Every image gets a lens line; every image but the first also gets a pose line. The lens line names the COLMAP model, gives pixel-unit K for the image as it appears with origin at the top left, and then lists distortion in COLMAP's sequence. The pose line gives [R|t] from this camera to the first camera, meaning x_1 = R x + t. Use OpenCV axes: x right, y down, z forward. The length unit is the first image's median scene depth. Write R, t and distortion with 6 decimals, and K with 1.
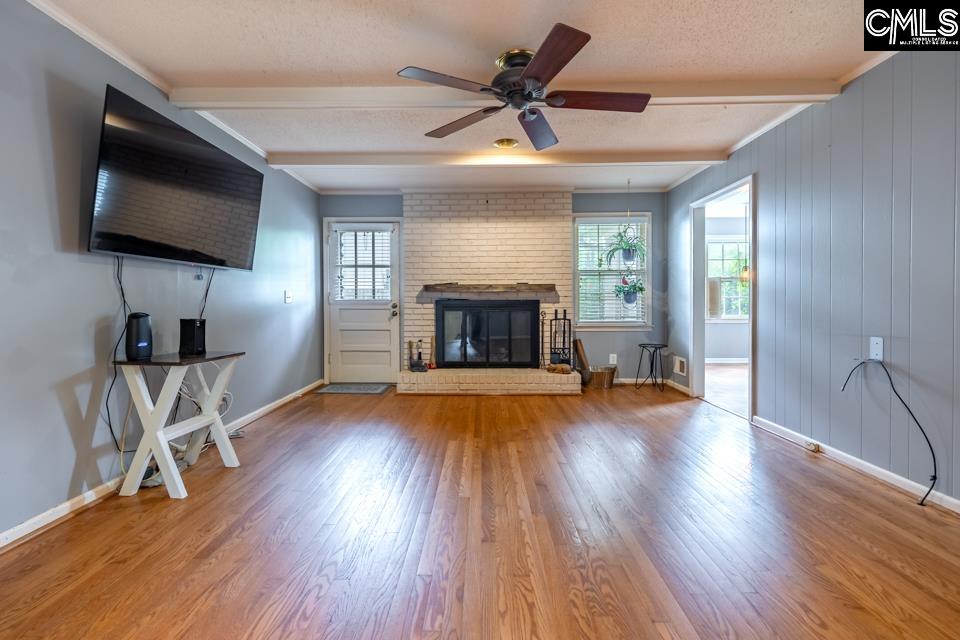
lens RADIAL K [[420.4, 0, 477.4], [0, 420.4, 303.5], [0, 0, 1]] dist [0.001274, -0.000276]
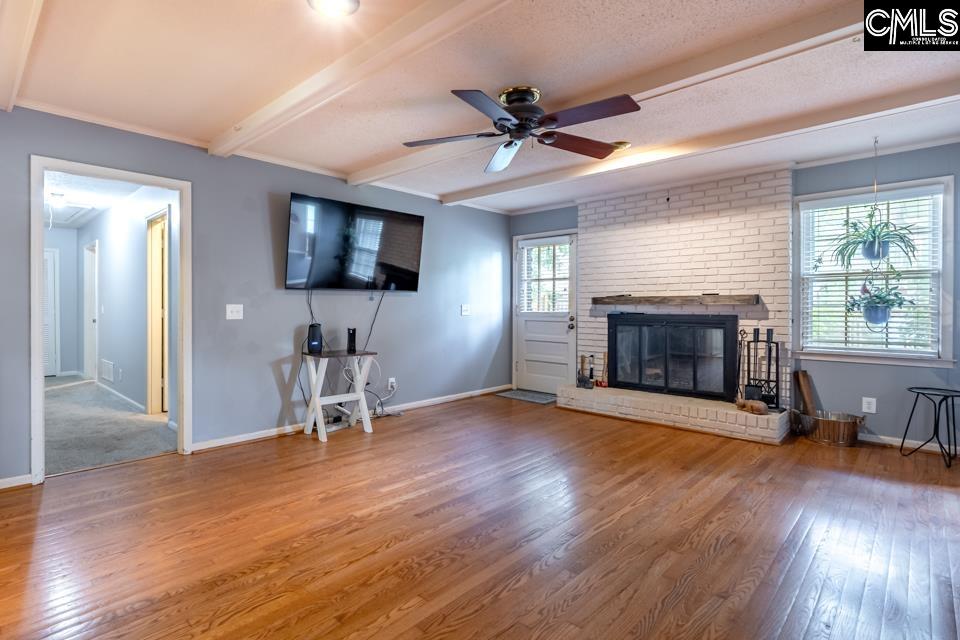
lens RADIAL K [[476.9, 0, 479.4], [0, 476.9, 303.2], [0, 0, 1]] dist [-0.003051, -0.001348]
pose [[0.743494, 0.000799, -0.668743, 0.395015], [-0.007661, 0.999944, -0.007322, -0.021203], [0.668699, 0.010568, 0.743458, 0.022756]]
